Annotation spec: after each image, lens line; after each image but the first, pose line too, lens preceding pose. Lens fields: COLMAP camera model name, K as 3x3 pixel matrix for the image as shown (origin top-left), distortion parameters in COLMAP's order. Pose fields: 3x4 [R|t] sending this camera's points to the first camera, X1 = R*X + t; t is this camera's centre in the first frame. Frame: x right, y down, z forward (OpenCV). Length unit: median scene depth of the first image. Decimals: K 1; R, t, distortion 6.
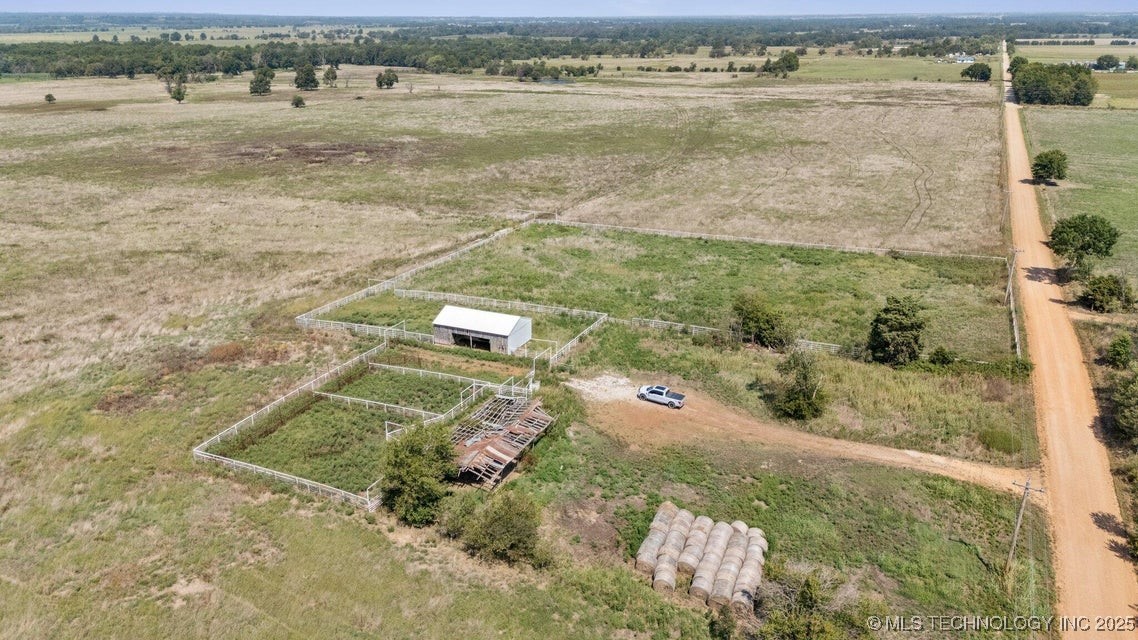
lens RADIAL K [[829.2, 0, 569.0], [0, 829.2, 320.0], [0, 0, 1]] dist [0.108126, -0.110162]
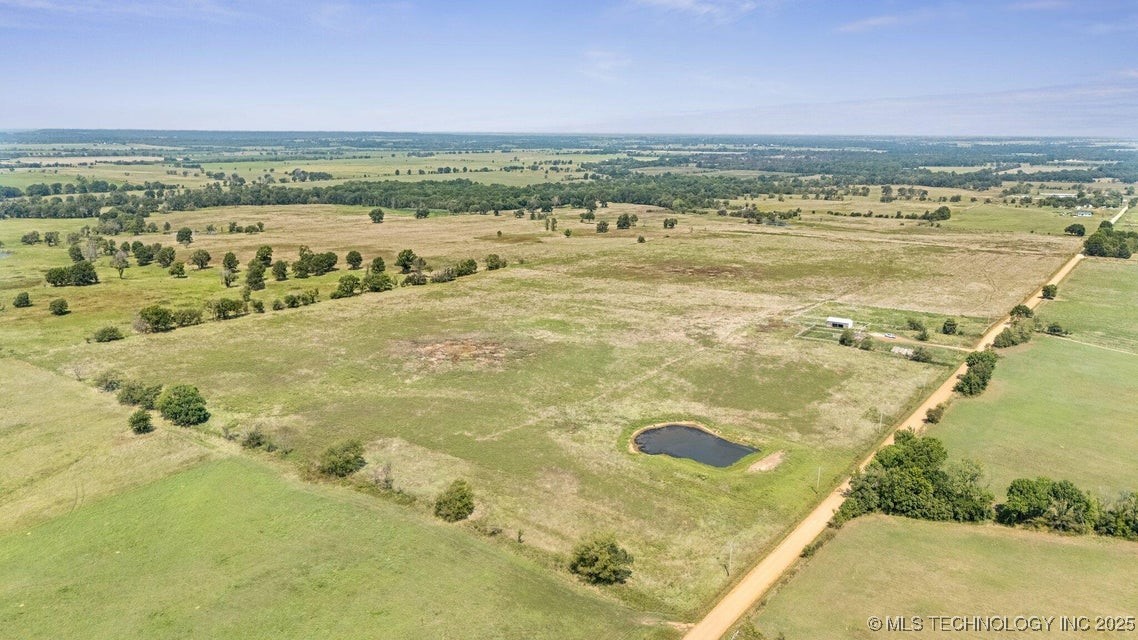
lens RADIAL K [[829.2, 0, 569.0], [0, 829.2, 320.0], [0, 0, 1]] dist [0.108126, -0.110162]
pose [[0.983686, 0.049675, -0.172900, -0.158697], [-0.070928, 0.990358, -0.118998, 0.130837], [0.165321, 0.129320, 0.977724, -0.725390]]
